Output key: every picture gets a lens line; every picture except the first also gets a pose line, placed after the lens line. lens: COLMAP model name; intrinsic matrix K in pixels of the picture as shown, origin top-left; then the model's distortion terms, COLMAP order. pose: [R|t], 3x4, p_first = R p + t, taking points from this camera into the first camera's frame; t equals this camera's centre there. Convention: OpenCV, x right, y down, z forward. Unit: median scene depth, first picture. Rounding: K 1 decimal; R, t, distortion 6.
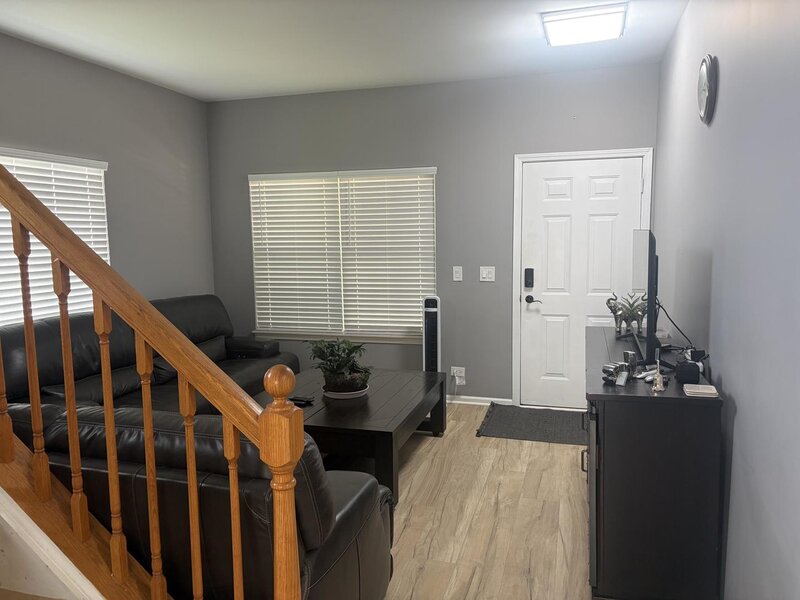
lens RADIAL K [[600.2, 0, 398.8], [0, 600.2, 302.1], [0, 0, 1]] dist [0.044848, -0.052293]
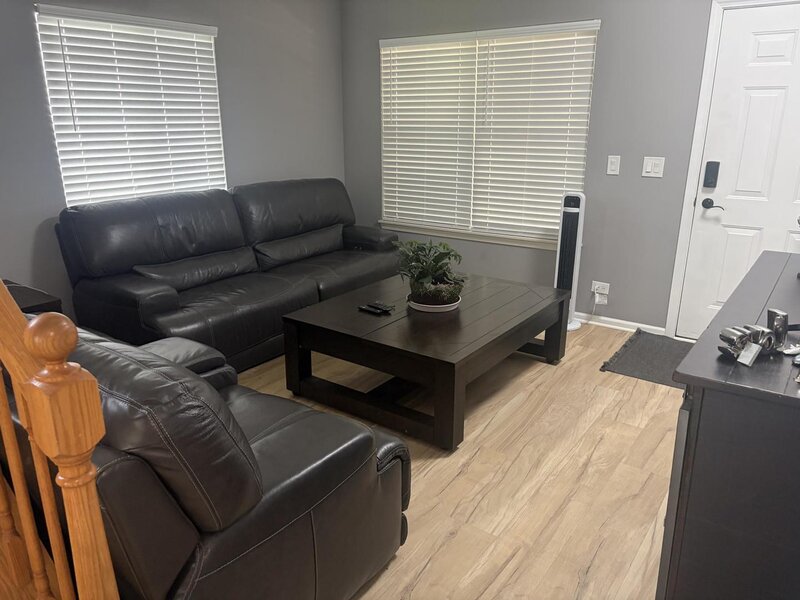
lens RADIAL K [[600.2, 0, 391.6], [0, 600.2, 307.8], [0, 0, 1]] dist [0.044848, -0.052293]
pose [[0.942307, 0.113478, -0.314927, 0.100320], [-0.048728, 0.977266, 0.206340, -0.014683], [0.331183, -0.179090, 0.926415, 0.143709]]
